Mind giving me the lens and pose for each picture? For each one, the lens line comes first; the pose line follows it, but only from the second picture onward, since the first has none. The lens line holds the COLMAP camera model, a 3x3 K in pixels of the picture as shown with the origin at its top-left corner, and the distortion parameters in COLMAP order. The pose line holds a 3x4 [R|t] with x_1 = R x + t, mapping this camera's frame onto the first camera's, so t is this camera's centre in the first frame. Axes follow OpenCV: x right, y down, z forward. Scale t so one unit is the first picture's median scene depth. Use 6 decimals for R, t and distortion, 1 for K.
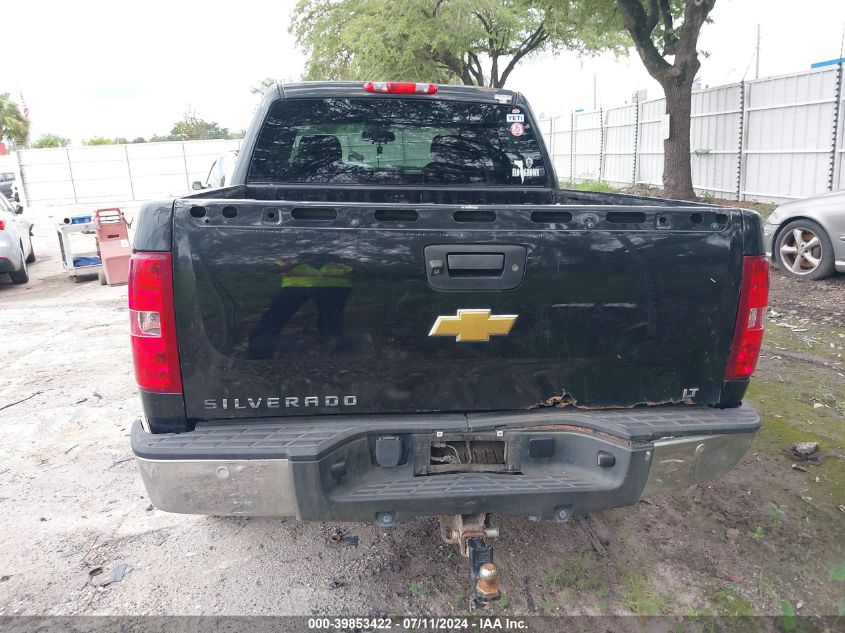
lens RADIAL K [[653.3, 0, 422.5], [0, 653.3, 316.5], [0, 0, 1]] dist [0.007470, -0.003380]
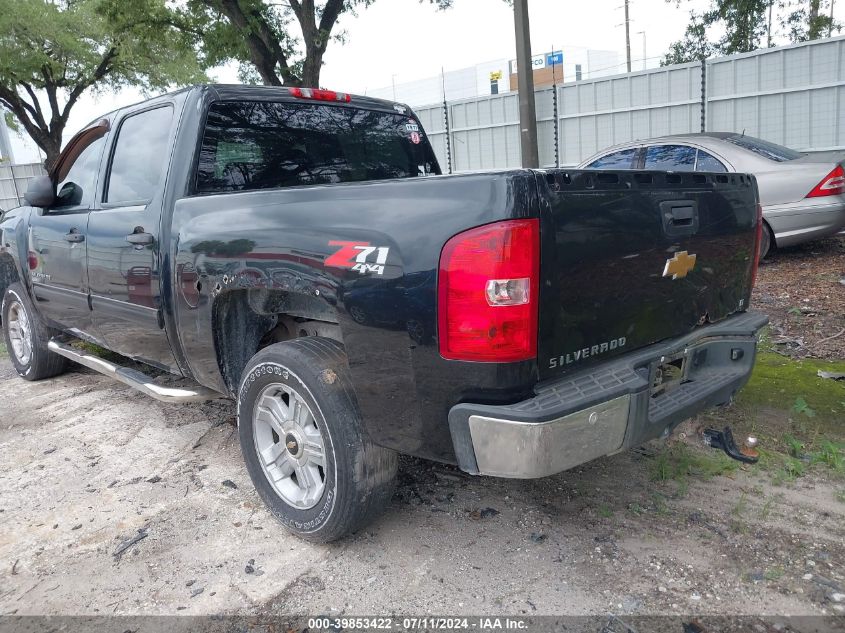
lens RADIAL K [[658.0, 0, 422.5], [0, 658.0, 316.5], [0, 0, 1]] dist [0.009945, -0.005748]
pose [[0.819567, -0.160395, 0.550076, -0.502199], [0.188940, 0.981977, 0.004826, 0.005782], [-0.540936, 0.099976, 0.835101, 0.100440]]
